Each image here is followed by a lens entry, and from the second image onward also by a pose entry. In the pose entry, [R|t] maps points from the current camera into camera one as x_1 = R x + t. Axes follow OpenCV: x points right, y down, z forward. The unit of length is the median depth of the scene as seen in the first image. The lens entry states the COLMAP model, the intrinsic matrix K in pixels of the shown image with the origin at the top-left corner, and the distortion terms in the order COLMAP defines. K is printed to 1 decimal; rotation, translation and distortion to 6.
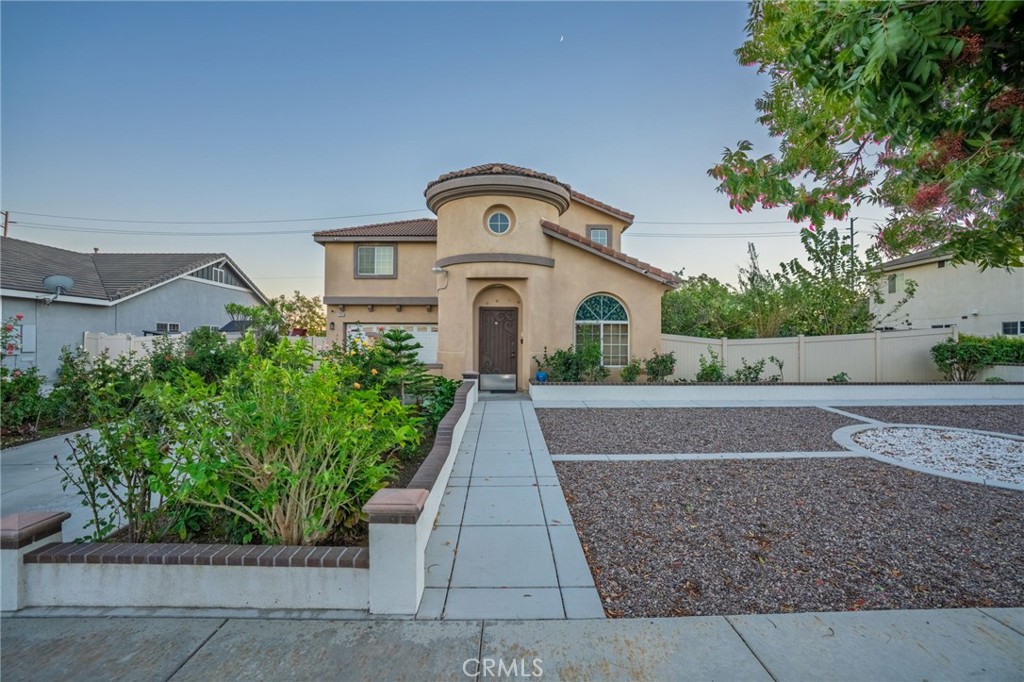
lens RADIAL K [[488.4, 0, 507.3], [0, 488.4, 345.9], [0, 0, 1]] dist [-0.019084, -0.000153]
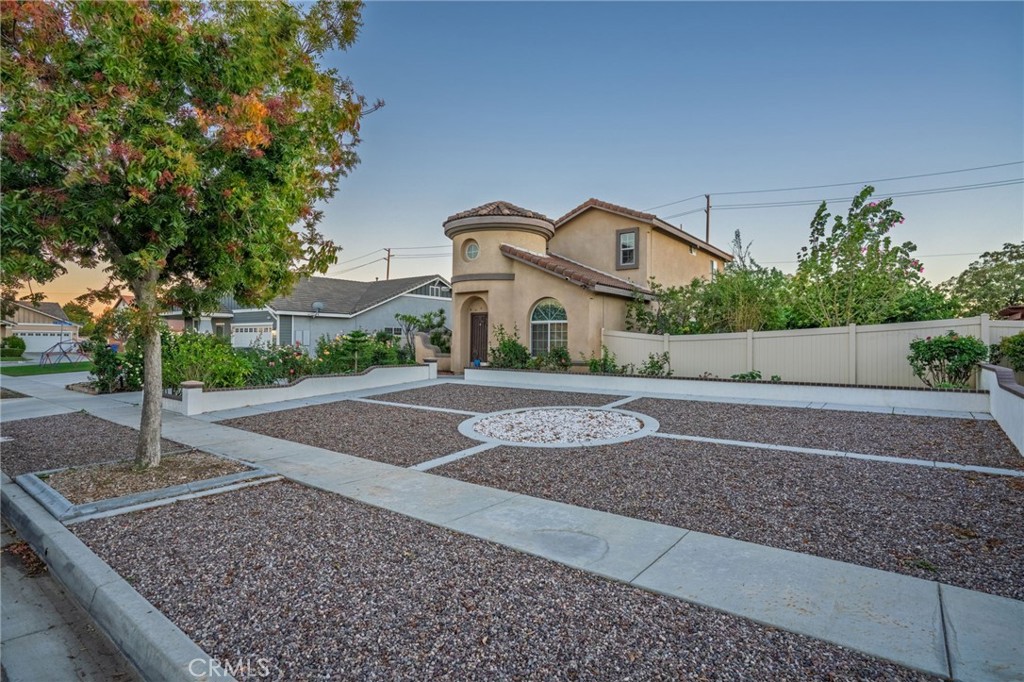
lens RADIAL K [[515.9, 0, 512.0], [0, 515.9, 341.0], [0, 0, 1]] dist [-0.001757, -0.000097]
pose [[0.795671, -0.002589, -0.605724, 0.836055], [0.002366, 0.999997, -0.001166, -0.000057], [0.605725, -0.000506, 0.795674, -0.070146]]
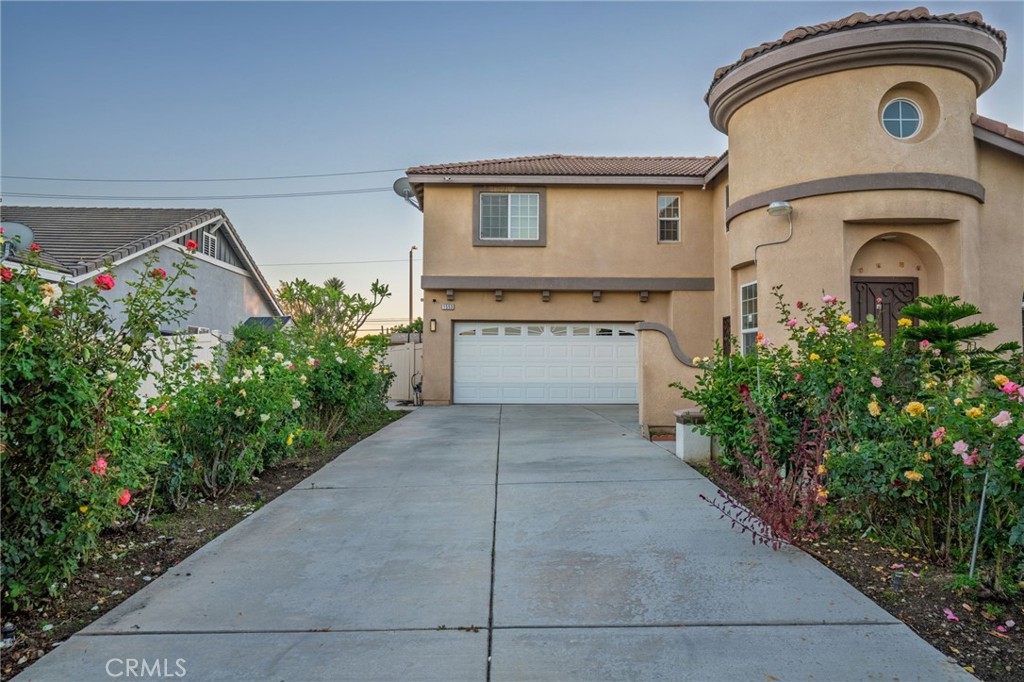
lens RADIAL K [[696.5, 0, 512.0], [0, 696.5, 341.0], [0, 0, 1]] dist [0.035892, 0.000987]
pose [[0.999887, 0.000352, 0.015006, -0.404176], [0.000309, 0.999030, -0.044037, 0.023328], [-0.015007, 0.044036, 0.998917, 0.213382]]
